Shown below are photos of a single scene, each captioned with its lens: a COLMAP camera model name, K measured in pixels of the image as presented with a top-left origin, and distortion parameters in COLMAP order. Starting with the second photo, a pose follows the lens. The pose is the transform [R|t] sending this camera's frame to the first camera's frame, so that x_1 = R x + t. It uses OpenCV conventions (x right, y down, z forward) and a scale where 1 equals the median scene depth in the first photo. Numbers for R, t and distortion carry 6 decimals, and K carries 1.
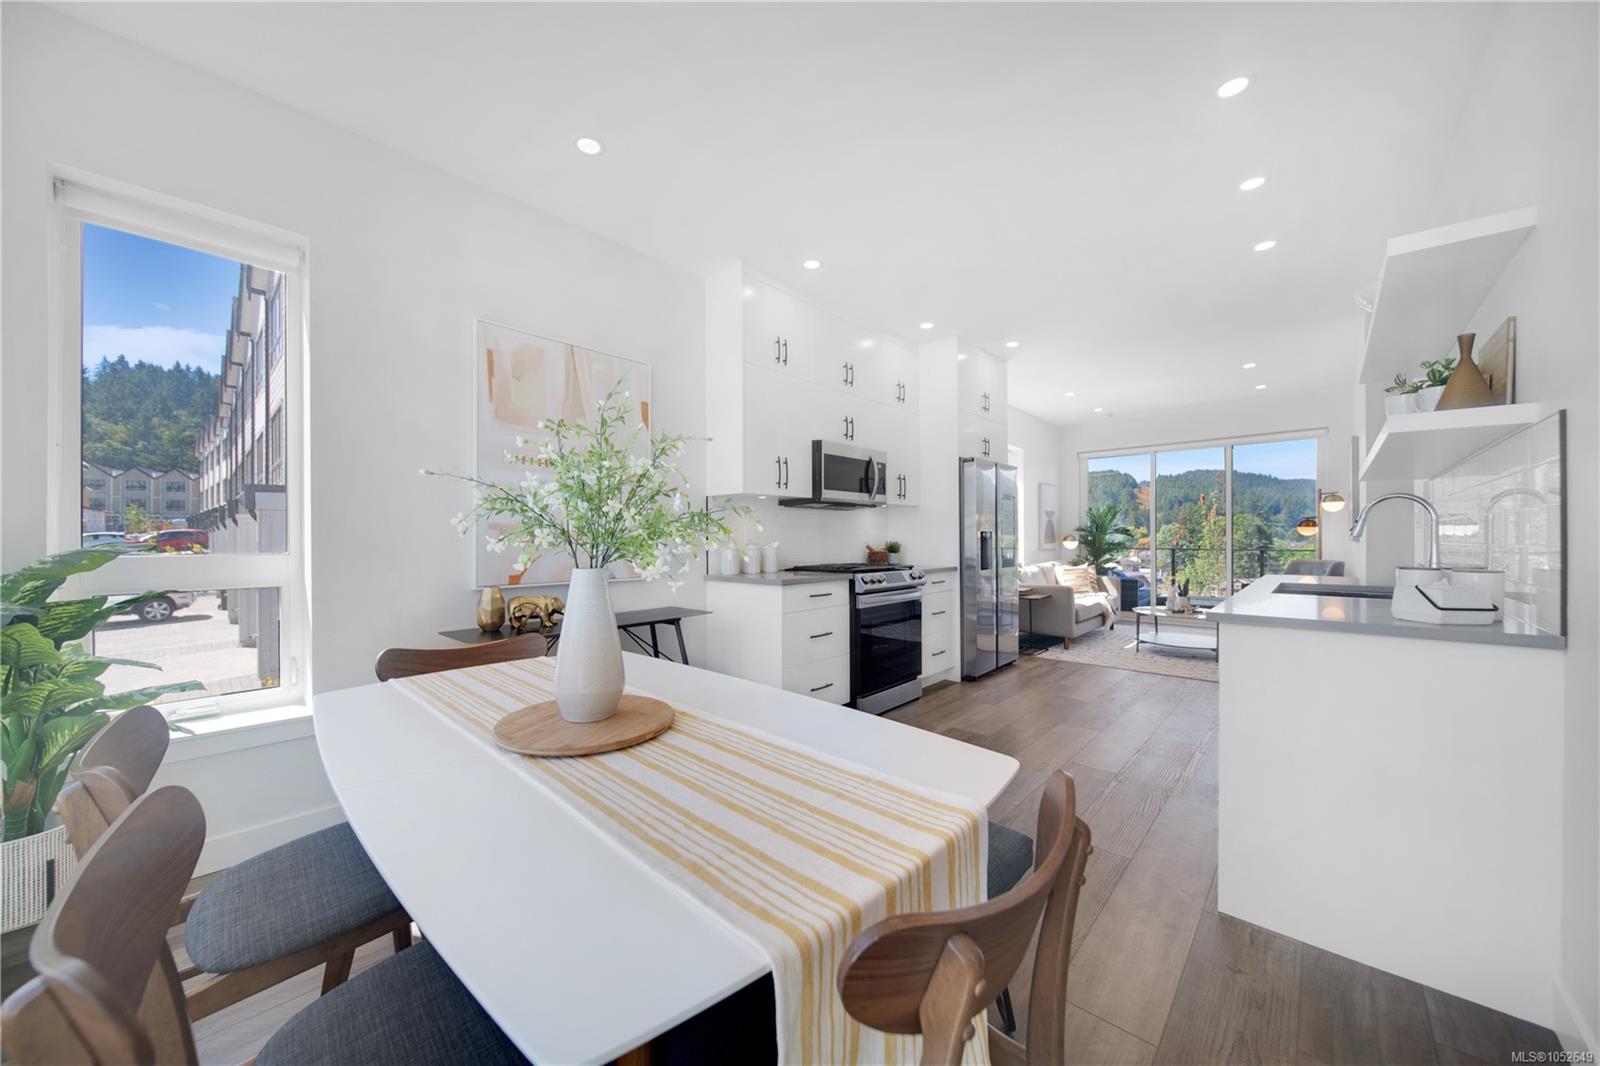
lens RADIAL K [[568.9, 0, 793.1], [0, 568.9, 538.4], [0, 0, 1]] dist [0.000304, -0.000097]
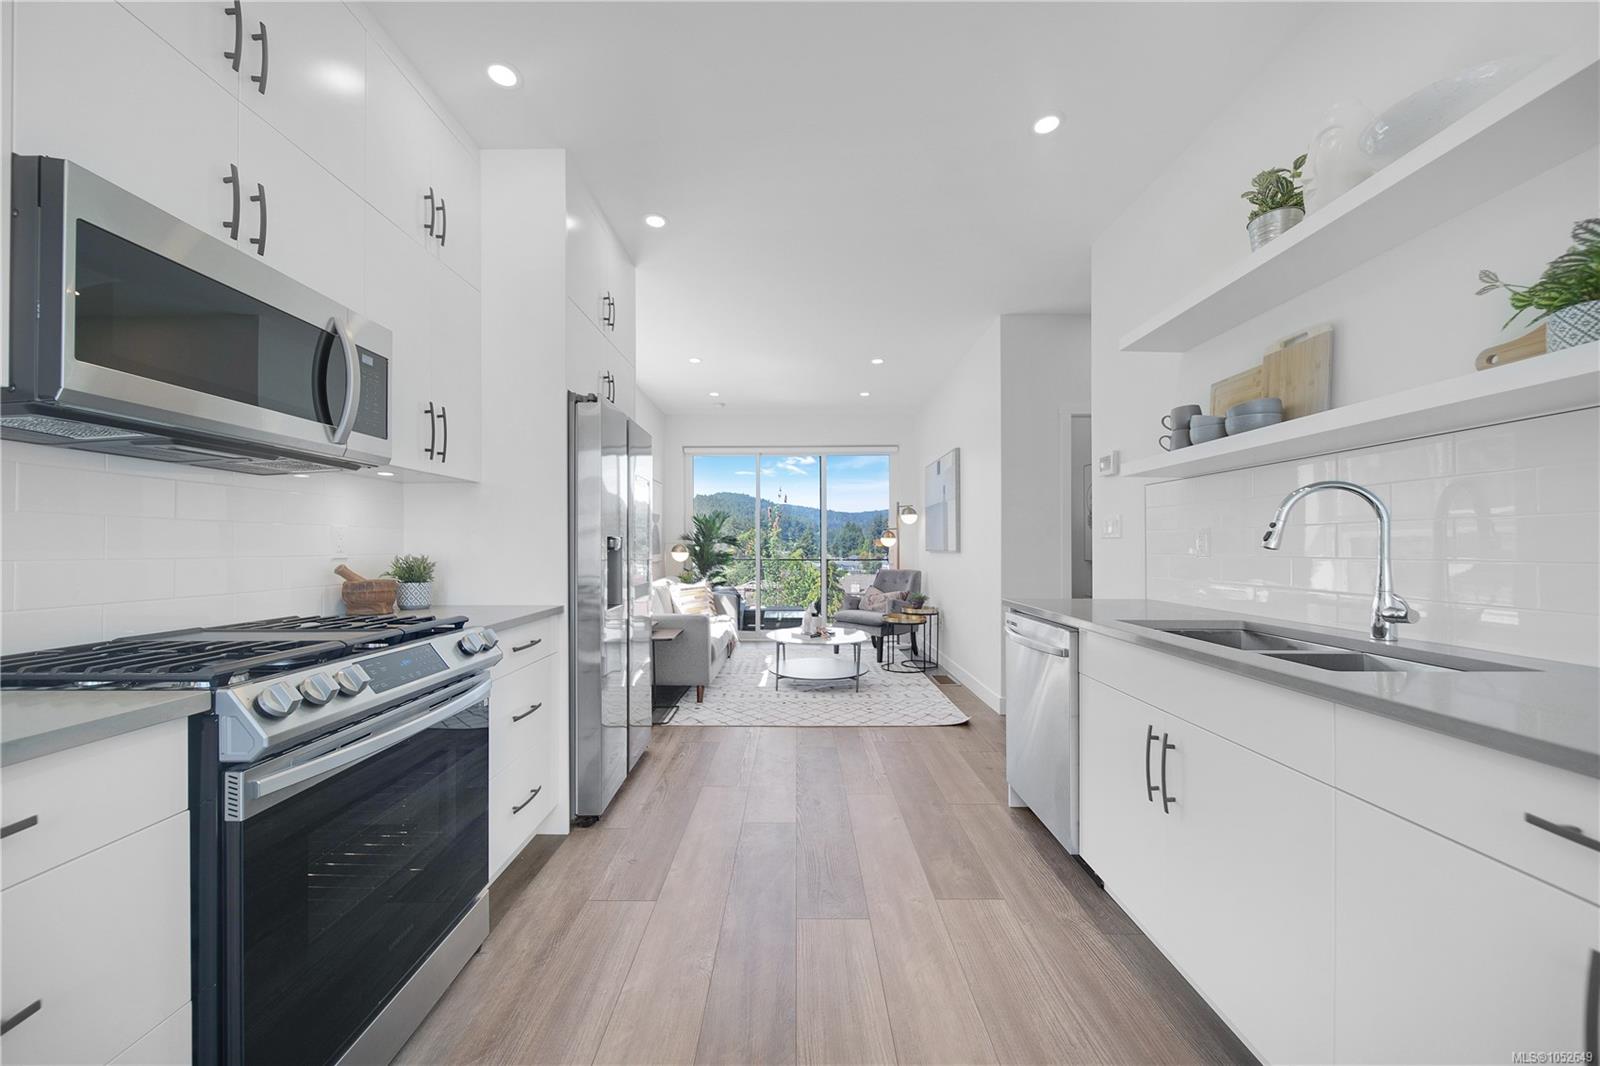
lens RADIAL K [[568.9, 0, 790.8], [0, 568.9, 546.1], [0, 0, 1]] dist [0.000304, -0.000097]
pose [[0.742296, 0.003768, 0.670062, 0.100037], [-0.002274, 0.999993, -0.003105, -0.002446], [-0.670069, 0.000782, 0.742299, 0.490830]]
